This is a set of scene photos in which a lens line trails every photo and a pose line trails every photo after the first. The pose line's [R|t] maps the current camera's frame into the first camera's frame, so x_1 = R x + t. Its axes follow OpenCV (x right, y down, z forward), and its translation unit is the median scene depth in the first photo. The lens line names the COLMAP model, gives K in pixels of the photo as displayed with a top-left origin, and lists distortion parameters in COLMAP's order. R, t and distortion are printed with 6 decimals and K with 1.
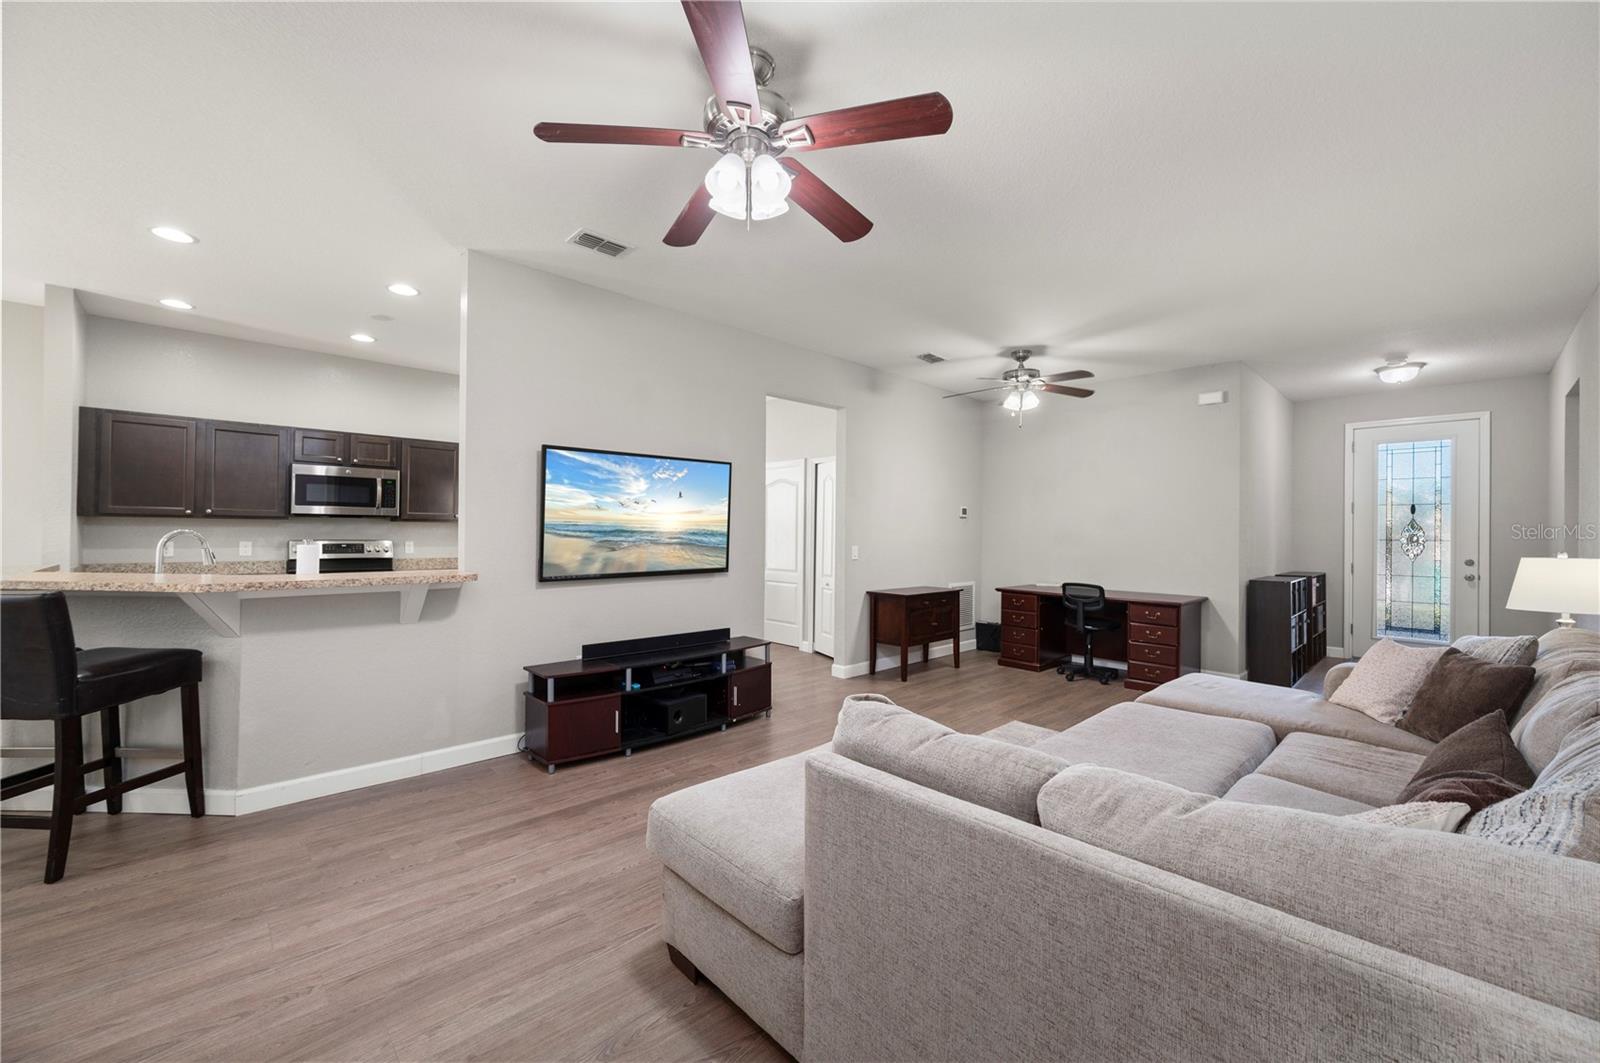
lens RADIAL K [[648.4, 0, 827.9], [0, 648.4, 526.1], [0, 0, 1]] dist [-0.002340, 0.001448]
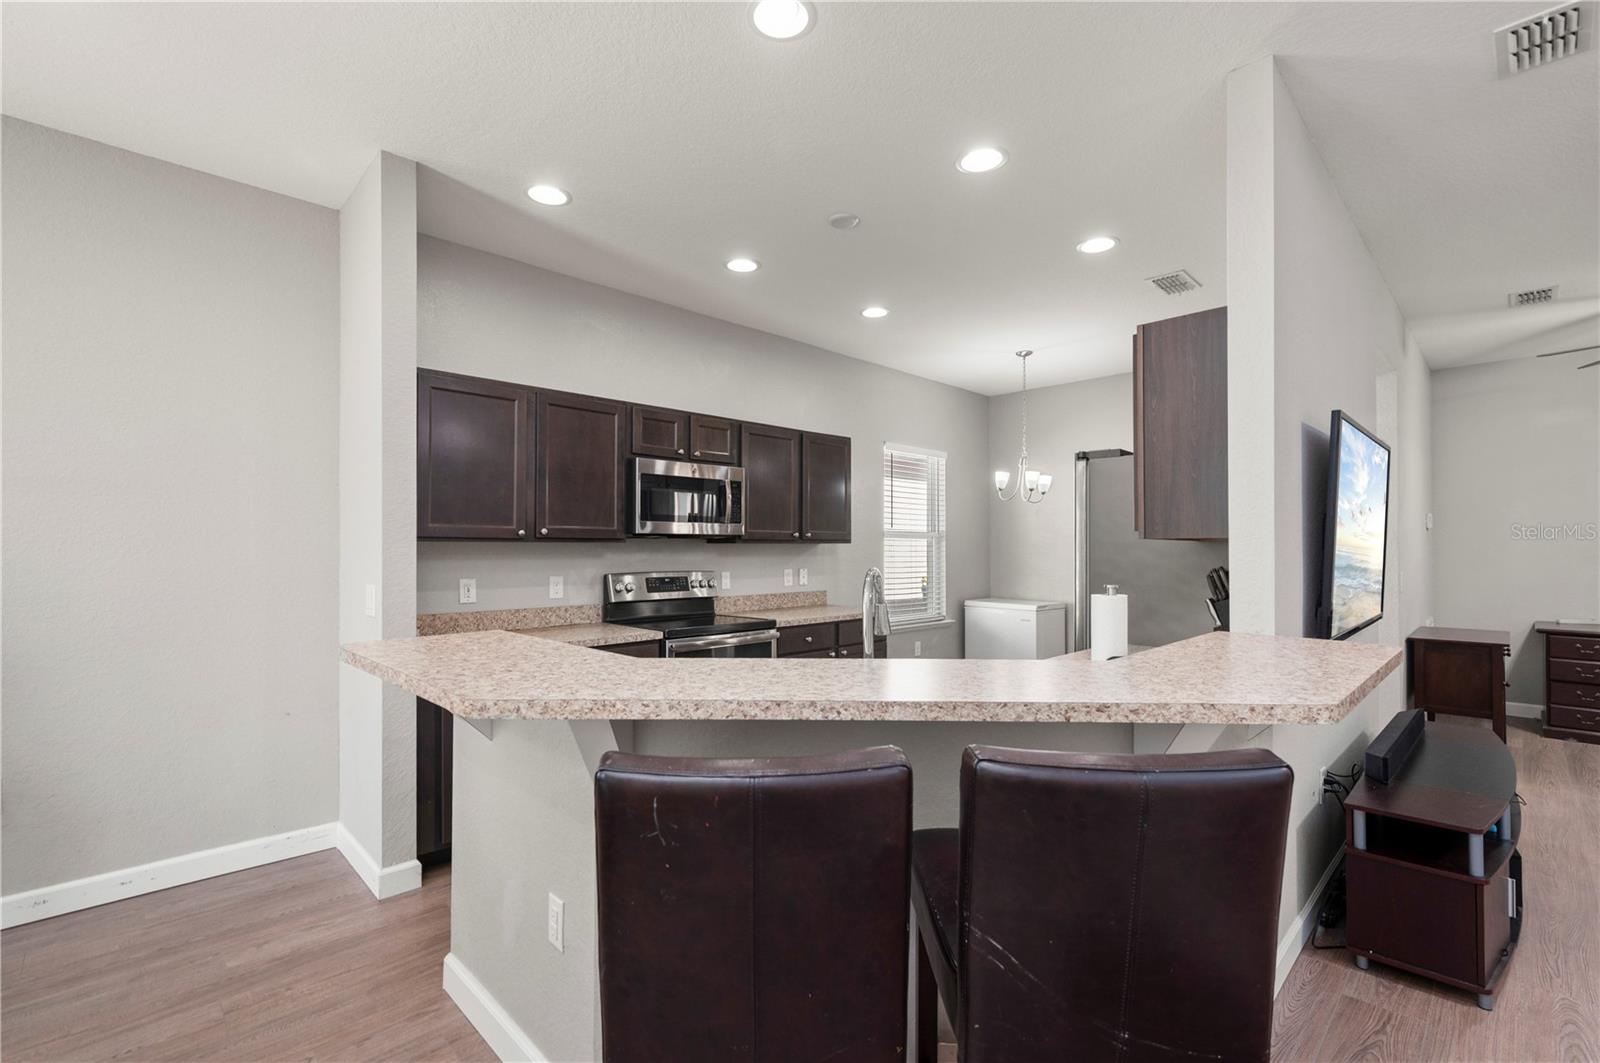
lens RADIAL K [[719.4, 0, 796.3], [0, 719.4, 540.4], [0, 0, 1]] dist [0.001815, 0.000987]
pose [[0.999787, -0.009636, 0.018254, -0.661778], [0.009600, 0.999952, 0.002079, -0.011845], [-0.018273, -0.001904, 0.999831, 0.263035]]
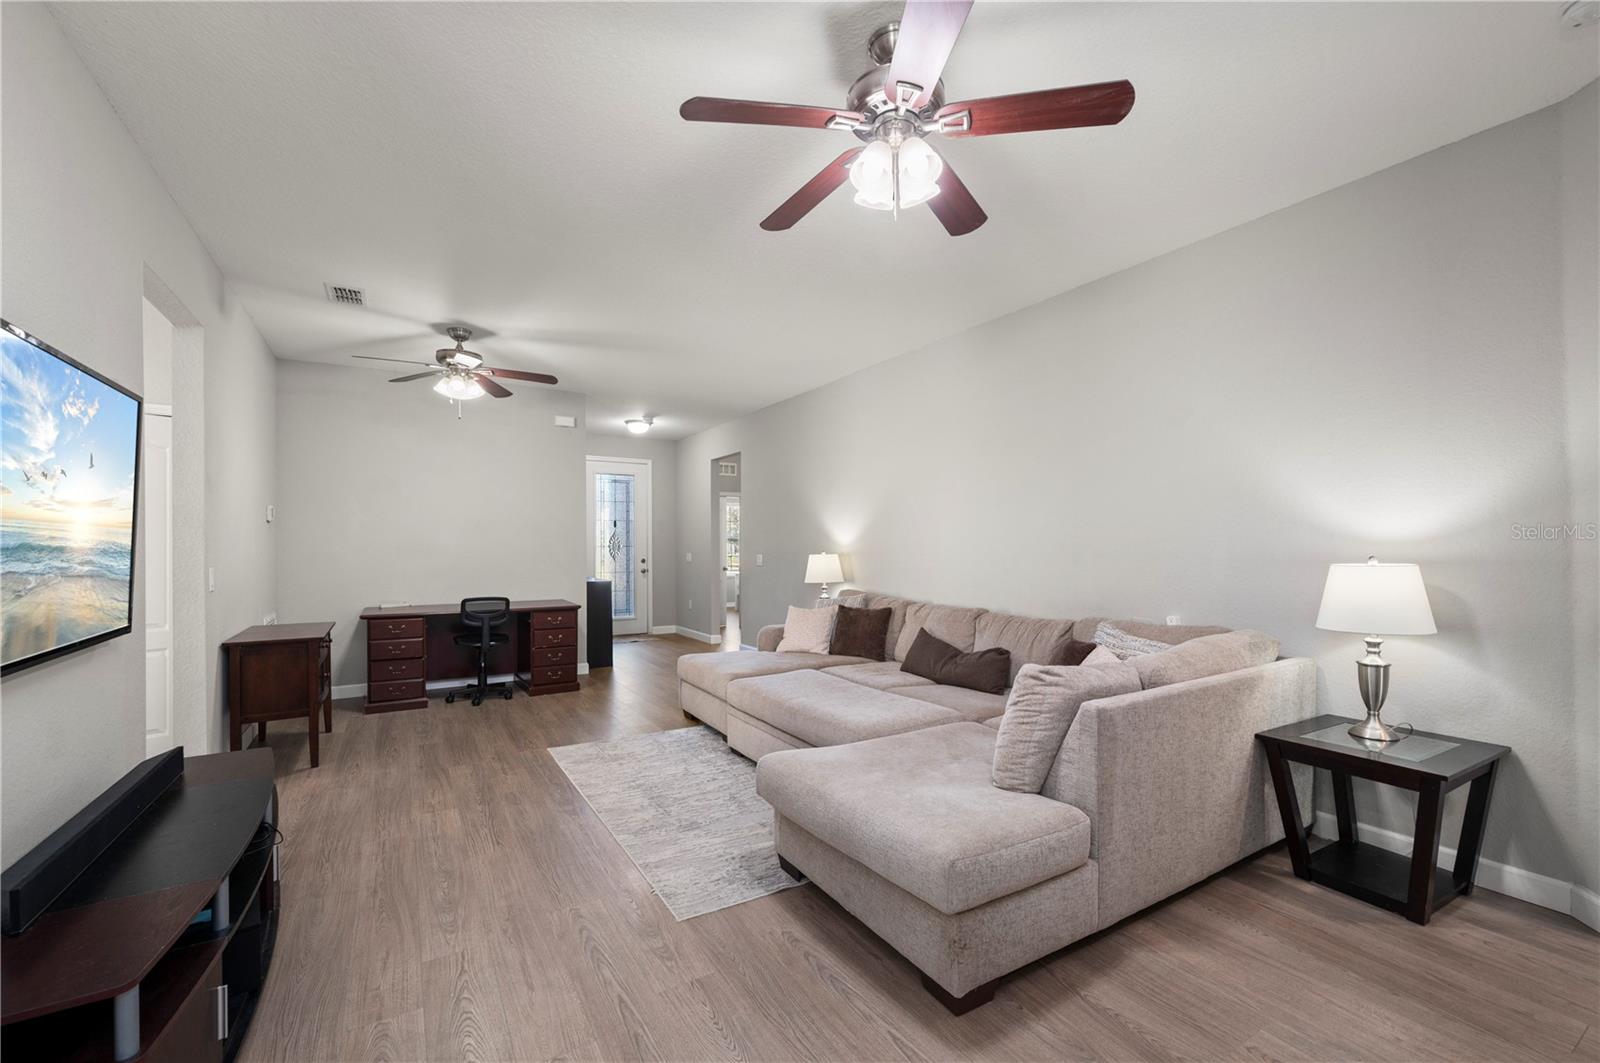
lens RADIAL K [[648.4, 0, 795.9], [0, 648.4, 546.5], [0, 0, 1]] dist [-0.002340, 0.001448]
pose [[0.216827, -0.012708, 0.976127, -0.440173], [-0.005707, 0.999882, 0.014285, -0.000024], [-0.976193, -0.008668, 0.216729, 0.387456]]
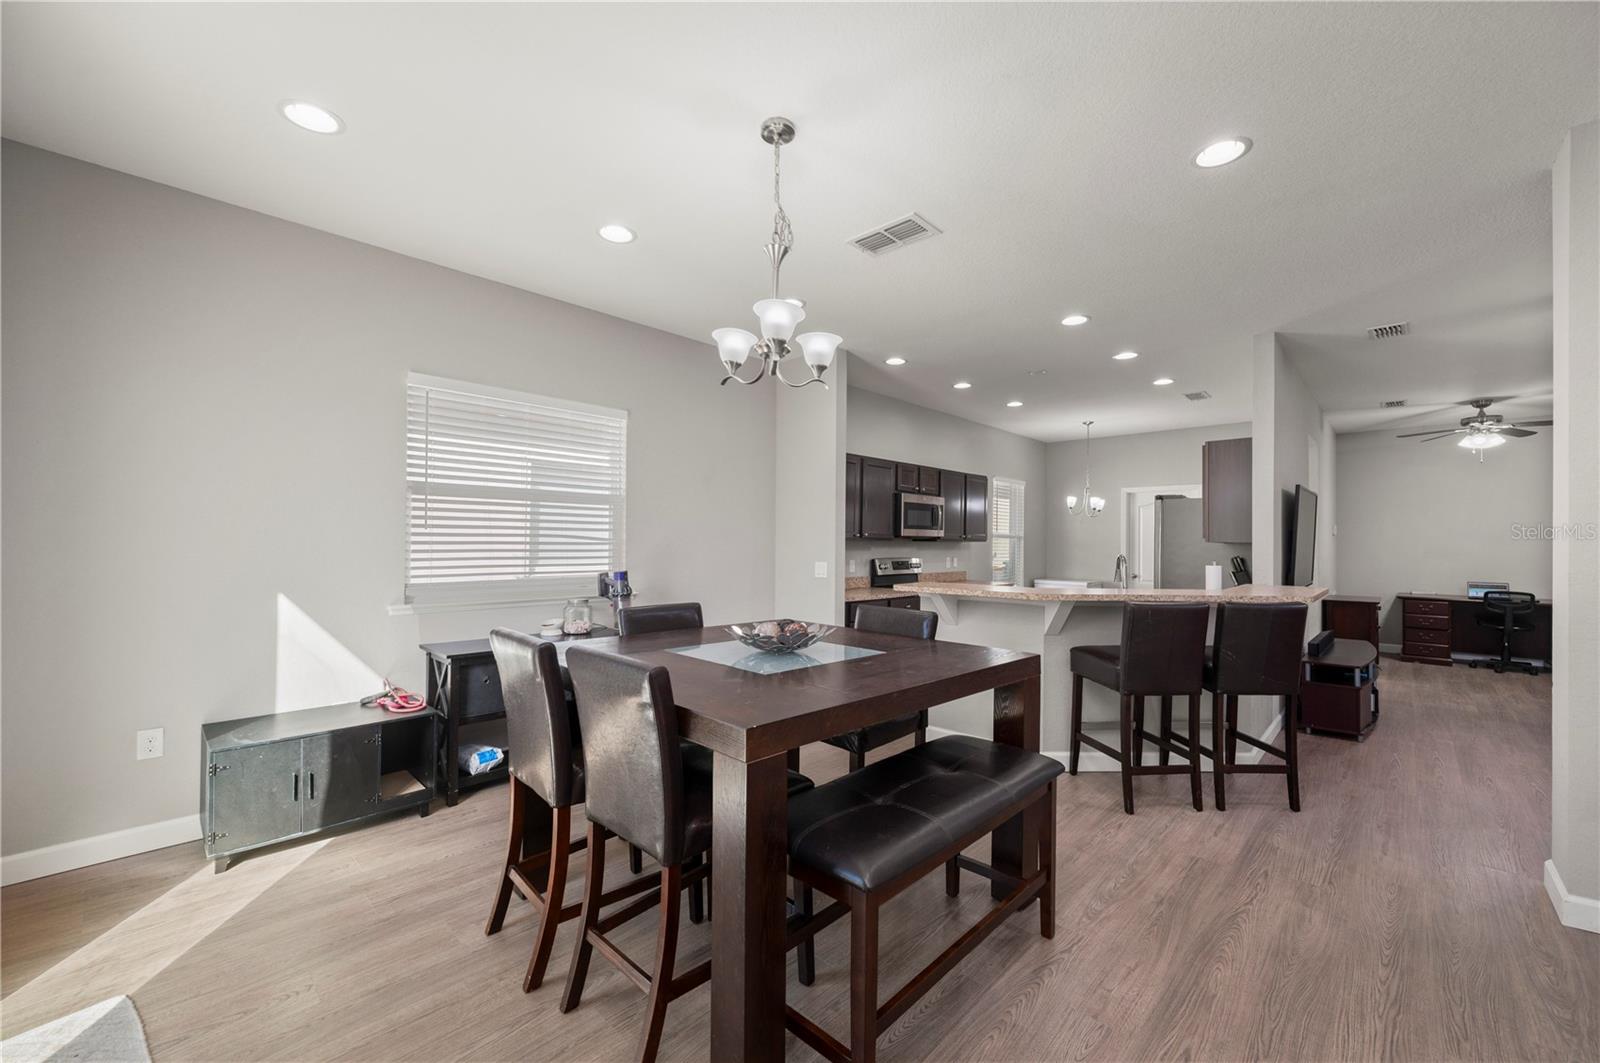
lens RADIAL K [[648.4, 0, 790.4], [0, 648.4, 535.9], [0, 0, 1]] dist [-0.002340, 0.001448]
pose [[0.998971, -0.002023, 0.045298, -1.050881], [0.001962, 0.999997, 0.001382, -0.020557], [-0.045301, -0.001292, 0.998973, -0.148942]]
